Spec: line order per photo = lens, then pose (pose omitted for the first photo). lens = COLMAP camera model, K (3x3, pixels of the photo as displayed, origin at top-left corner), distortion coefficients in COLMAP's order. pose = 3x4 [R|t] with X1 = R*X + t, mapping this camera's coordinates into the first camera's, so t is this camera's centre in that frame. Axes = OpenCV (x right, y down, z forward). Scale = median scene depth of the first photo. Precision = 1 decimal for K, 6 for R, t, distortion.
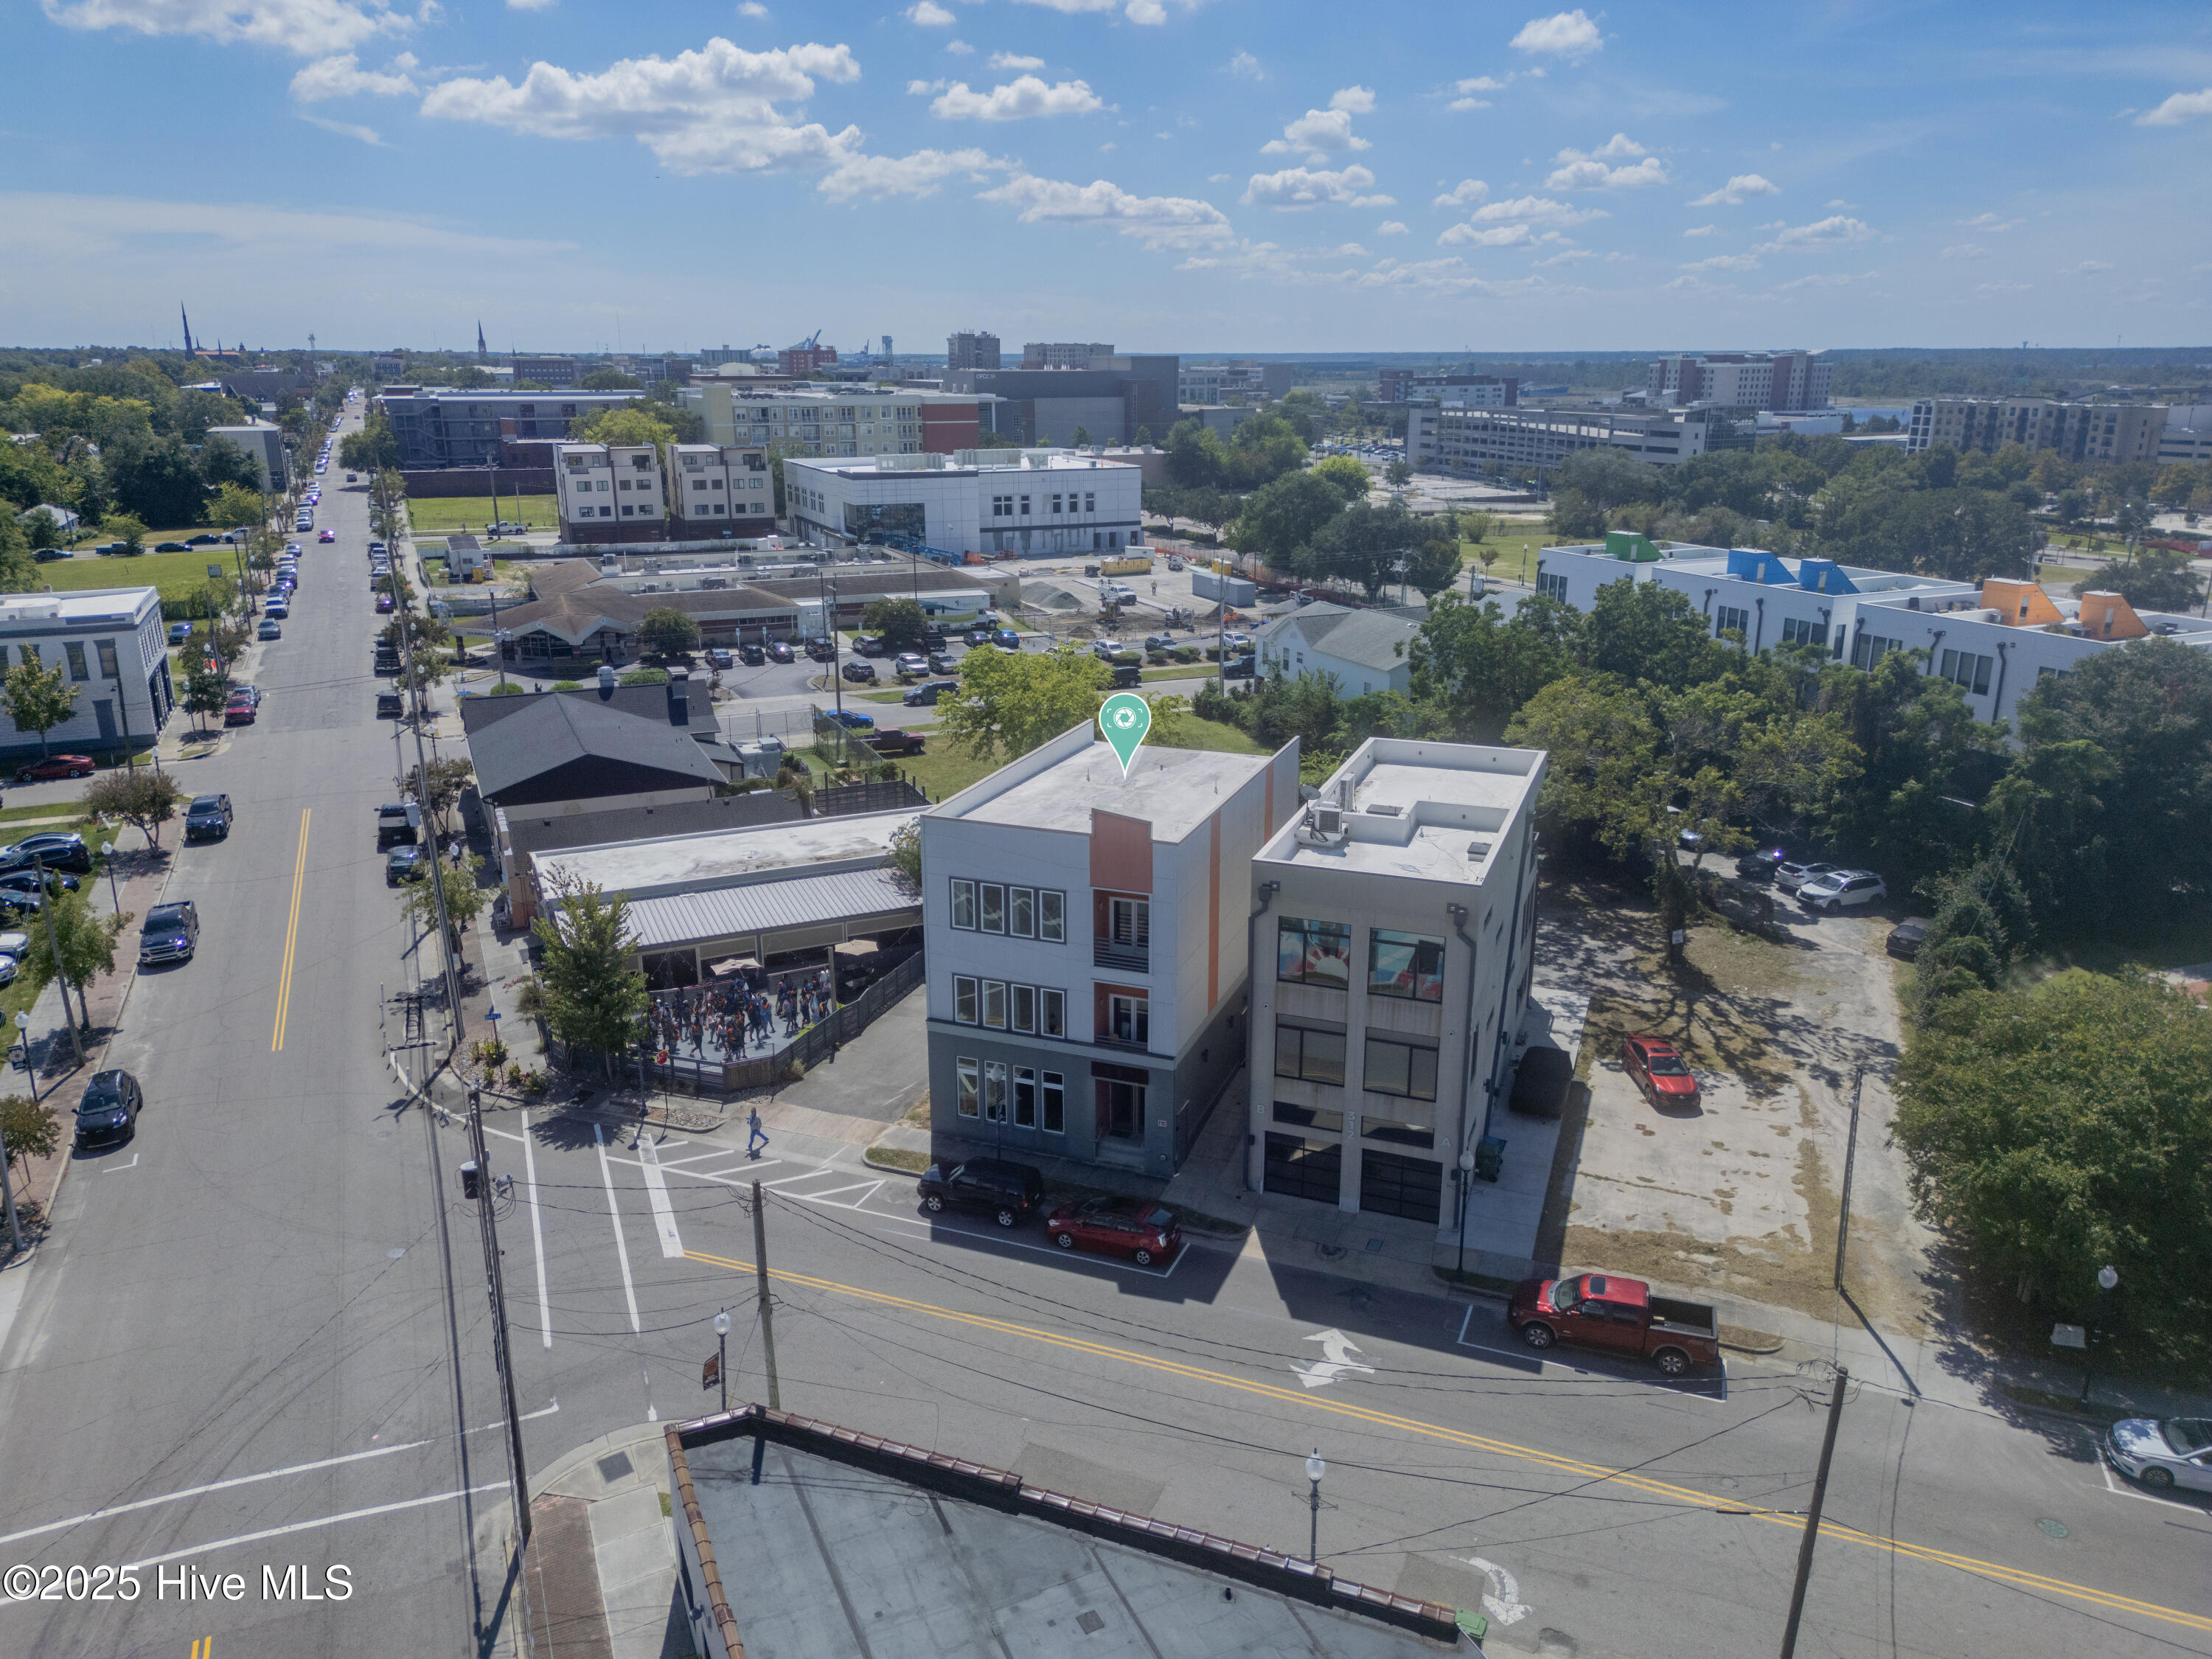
lens RADIAL K [[1552.3, 0, 1106.0], [0, 1552.3, 829.5], [0, 0, 1]] dist [0.070567, -0.091709]
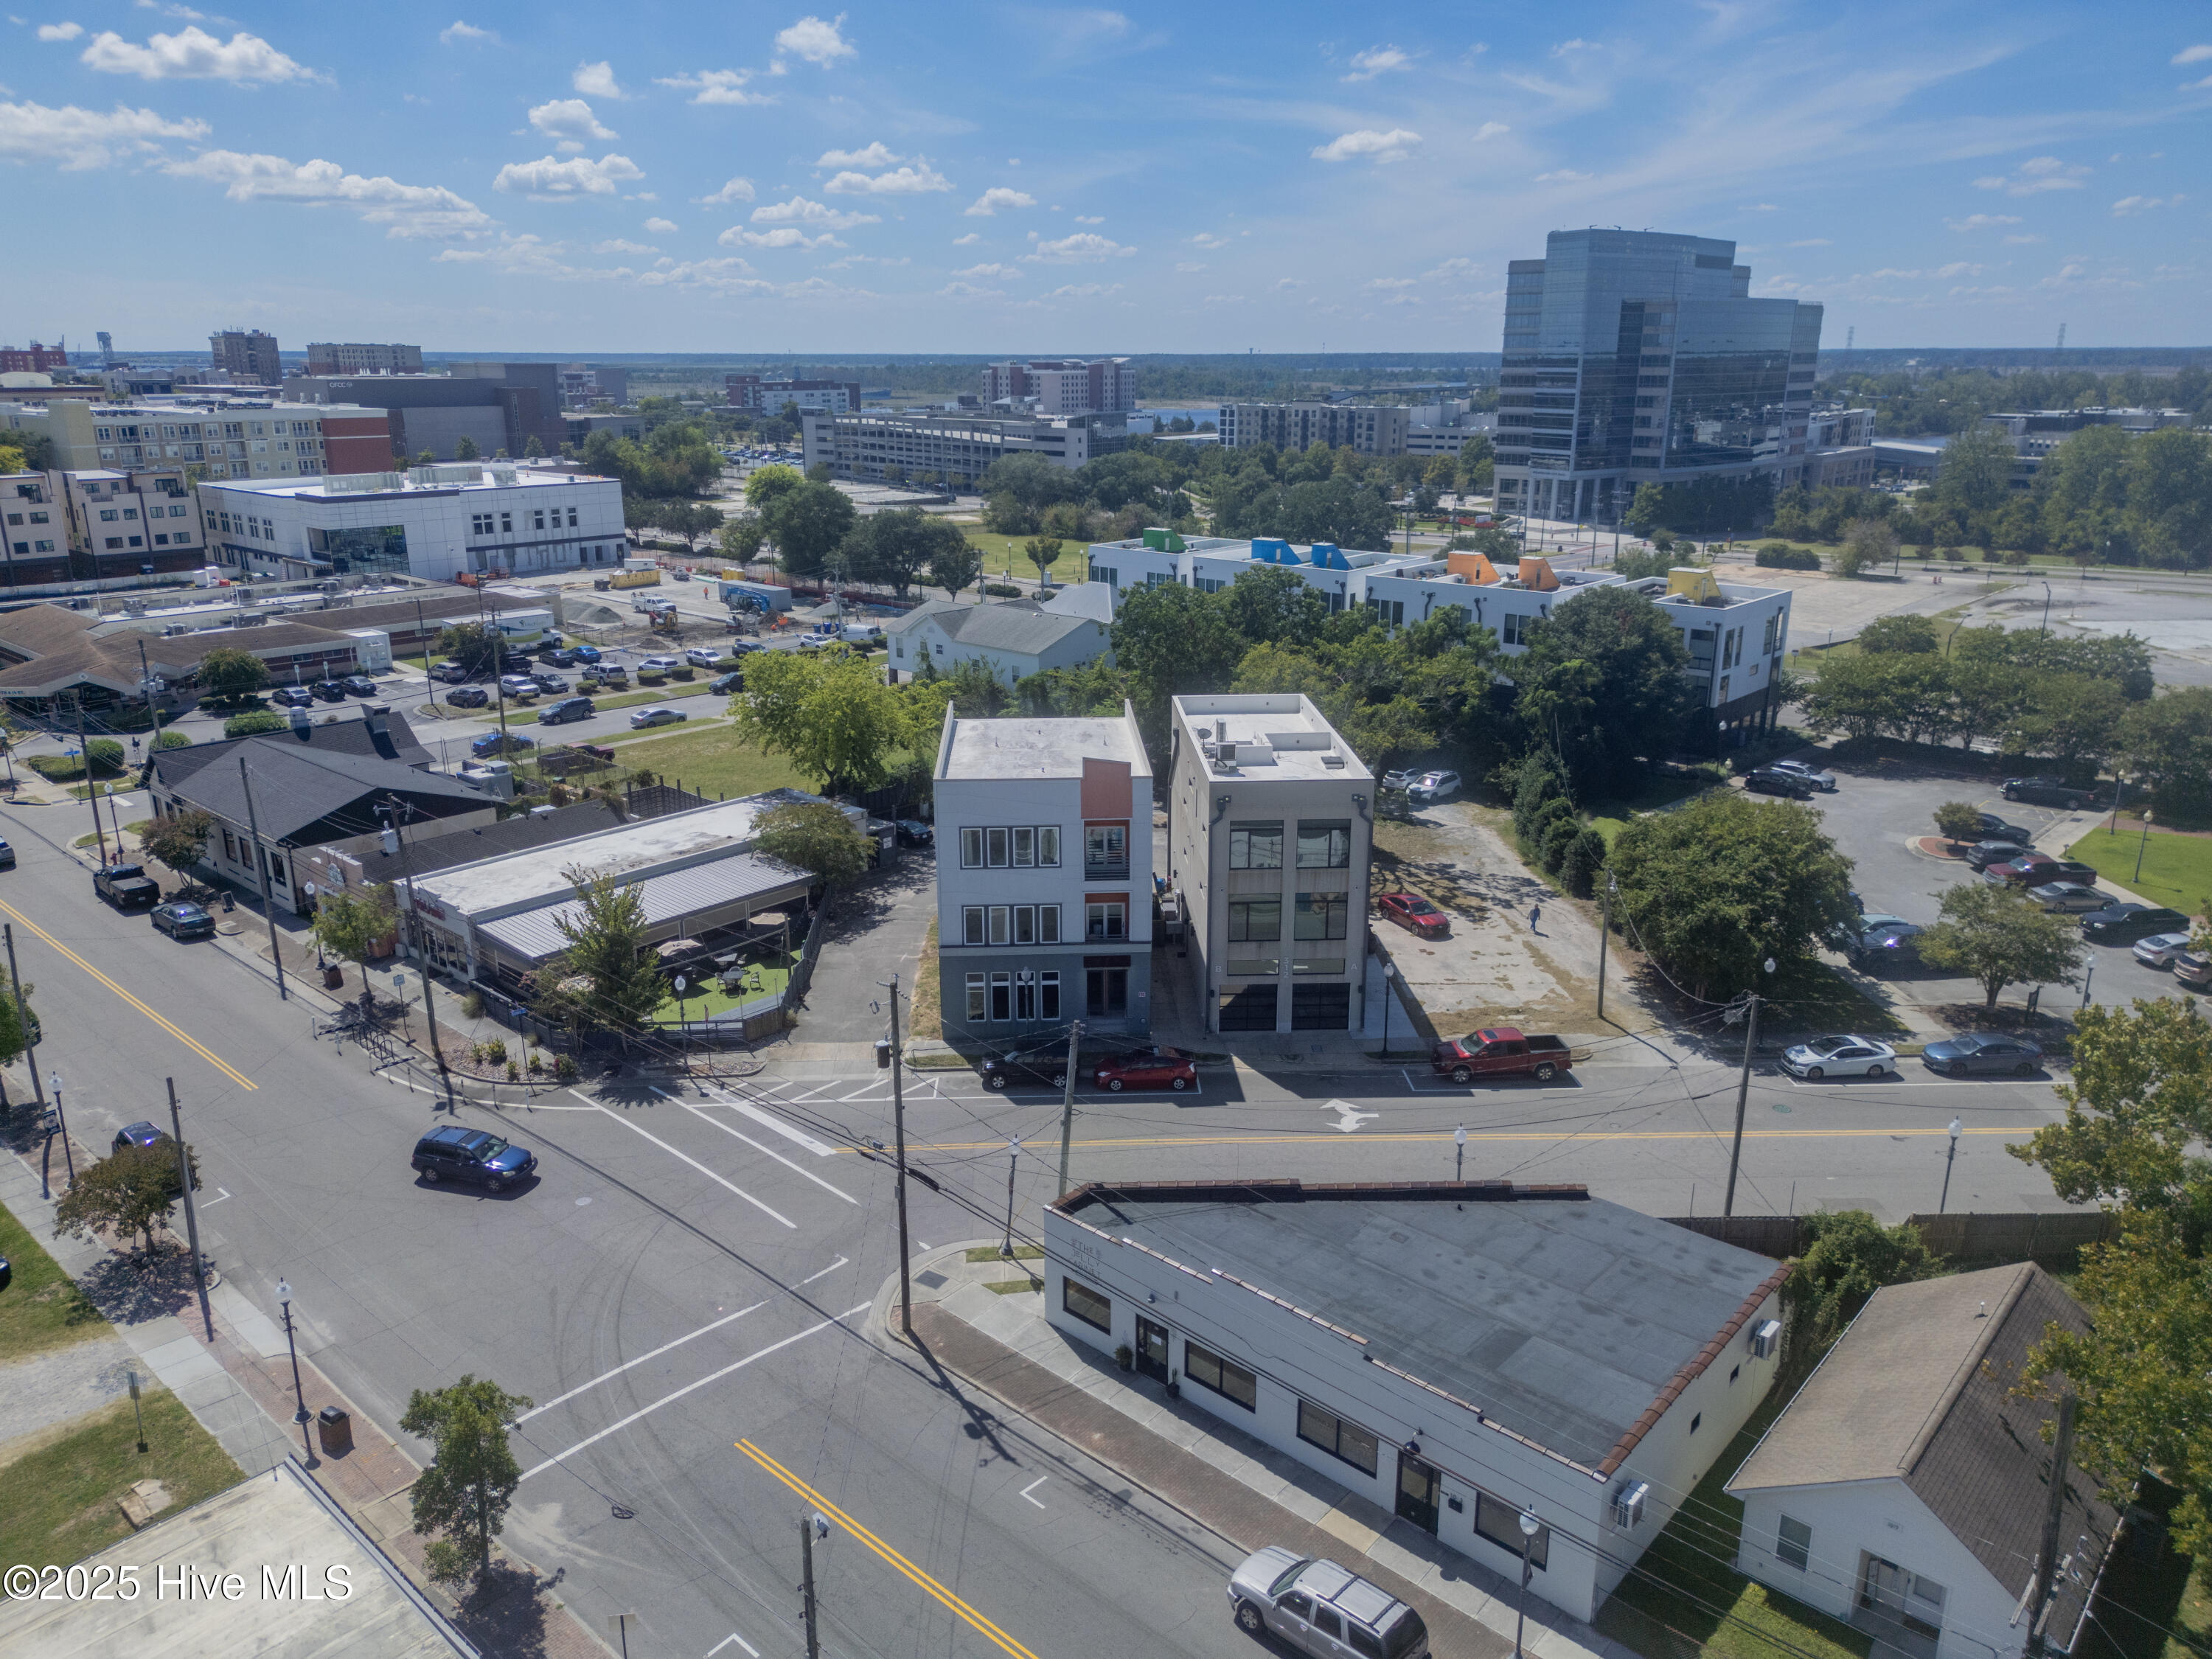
lens RADIAL K [[1552.3, 0, 1106.0], [0, 1552.3, 829.5], [0, 0, 1]] dist [0.070567, -0.091709]
pose [[0.913568, -0.117529, 0.389333, -0.113614], [0.117998, 0.992752, 0.022803, 0.004328], [-0.389191, 0.025109, 0.920815, -0.044695]]
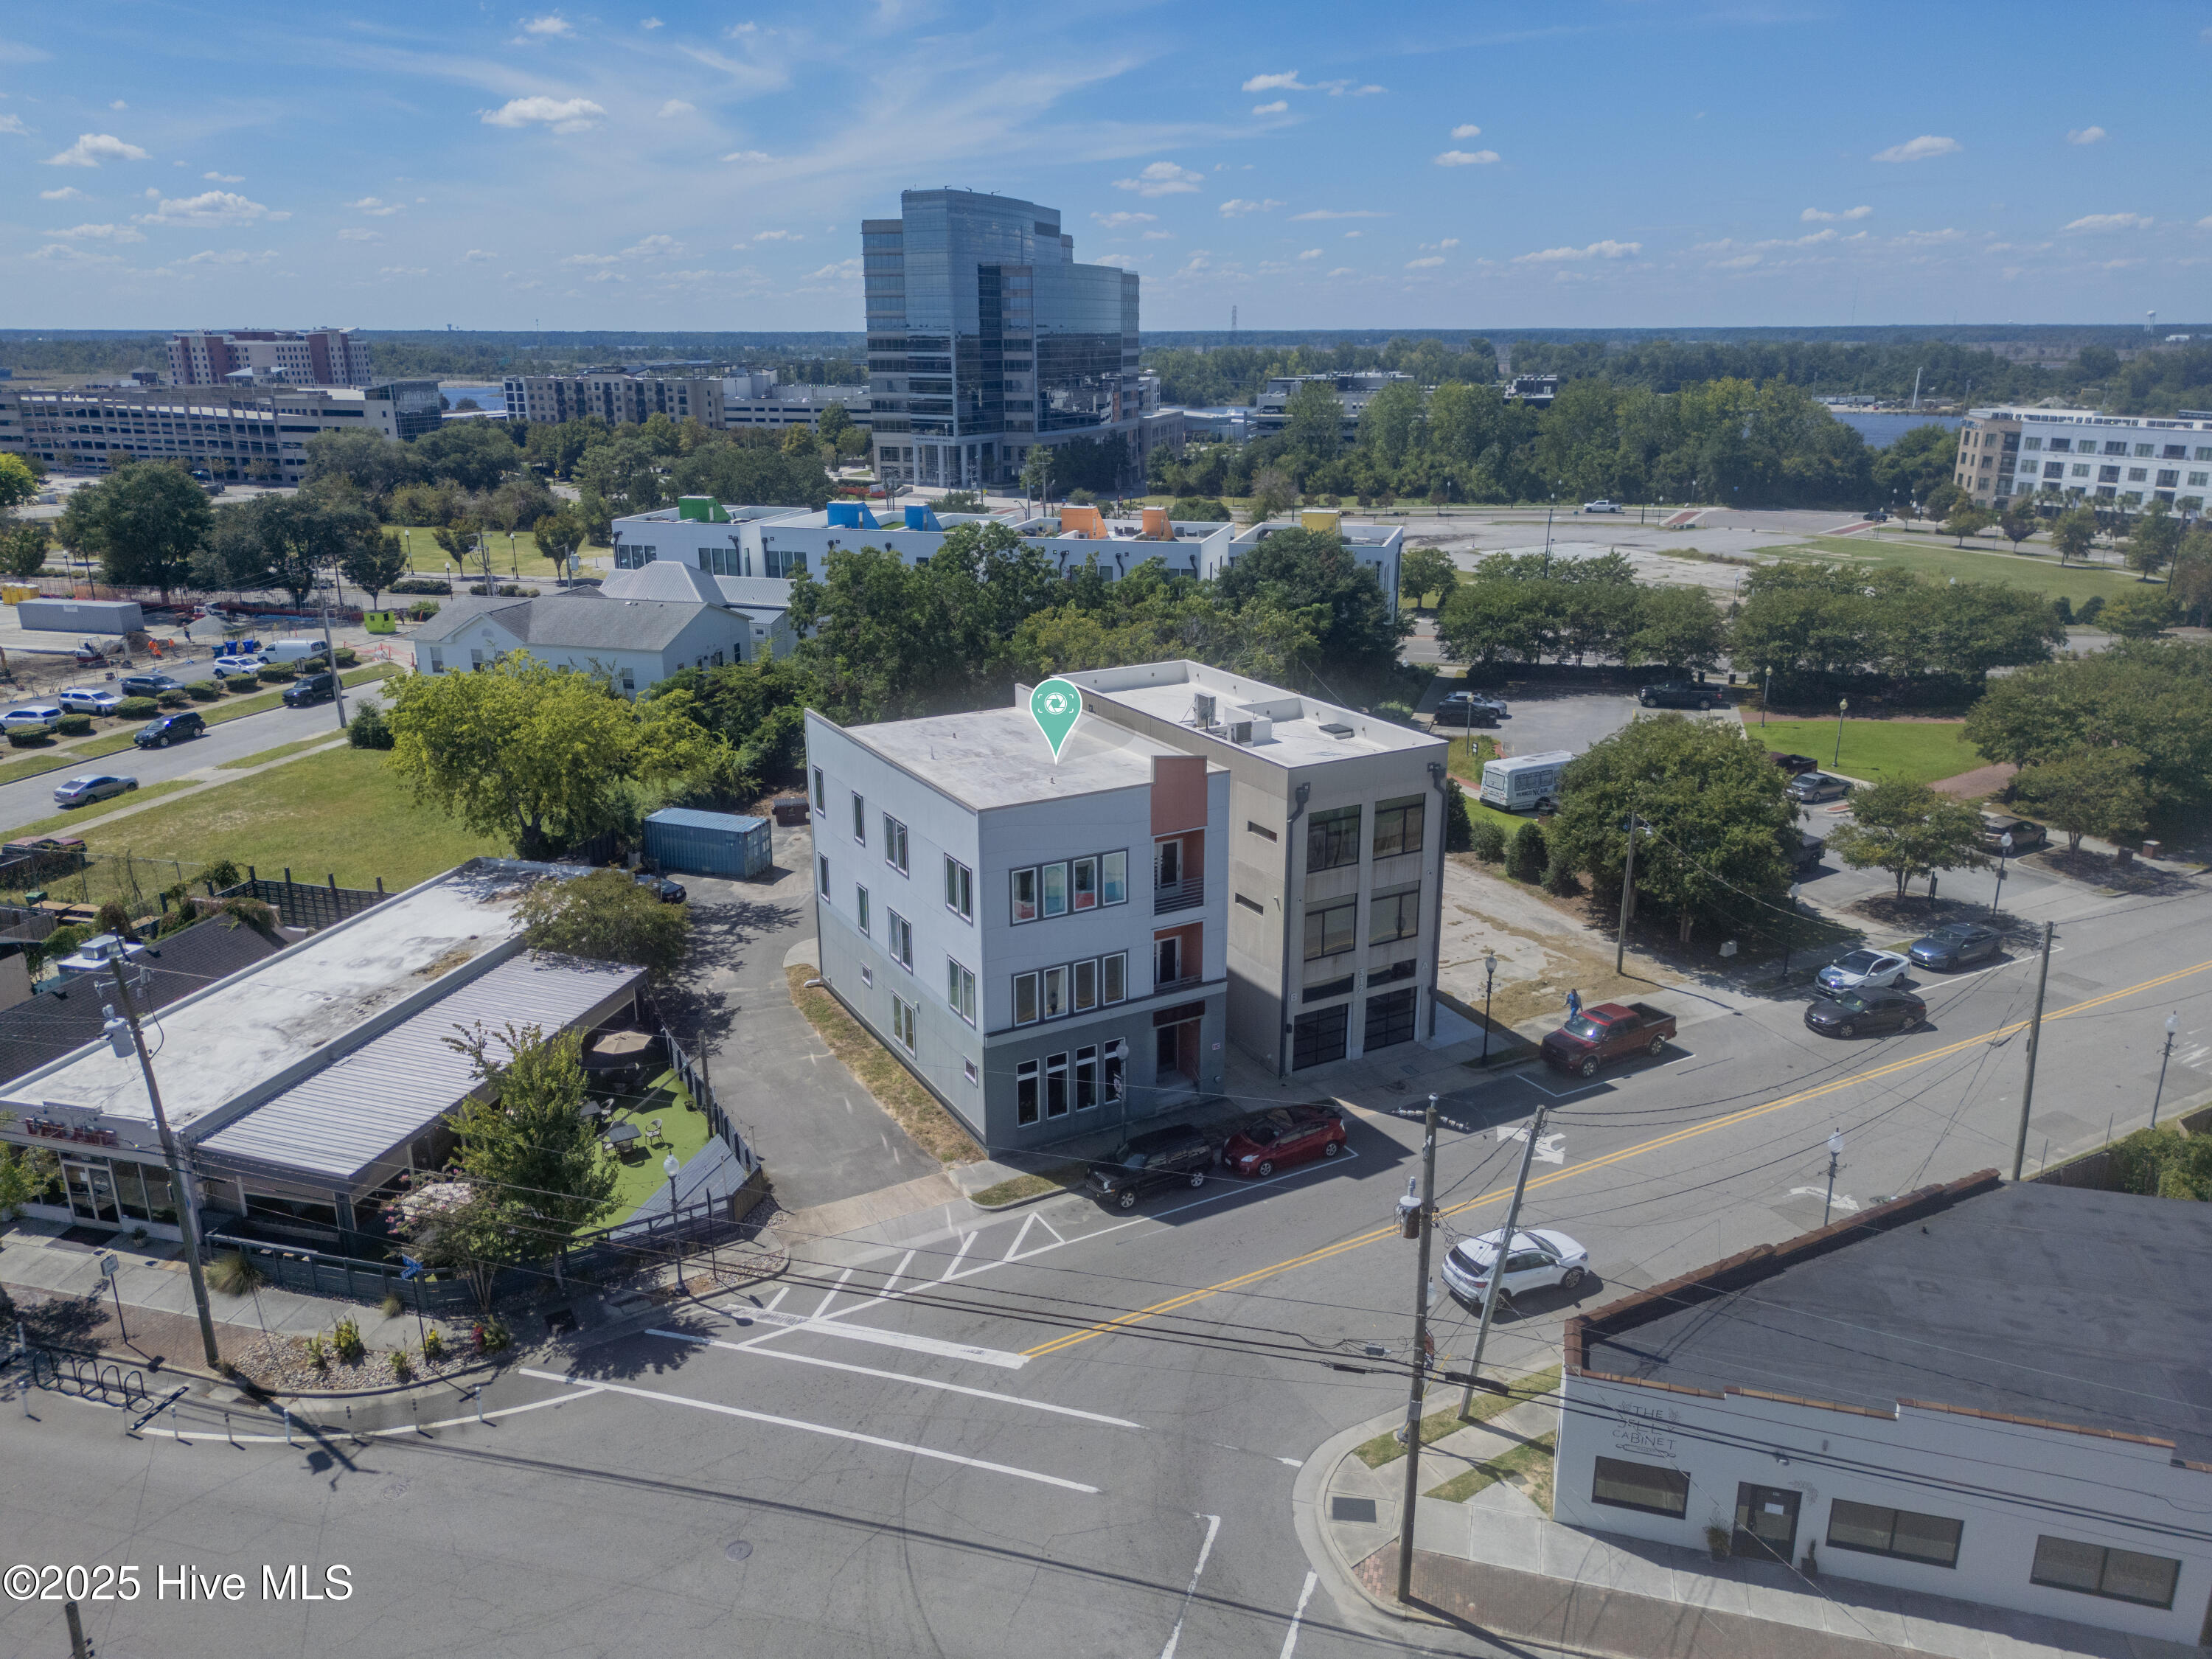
lens RADIAL K [[1565.5, 0, 1105.4], [0, 1565.5, 836.2], [0, 0, 1]] dist [0.066789, -0.070148]
pose [[0.637197, -0.234166, 0.734266, -0.174701], [0.225350, 0.967697, 0.113050, -0.018847], [-0.737019, 0.093432, 0.669383, 0.081522]]
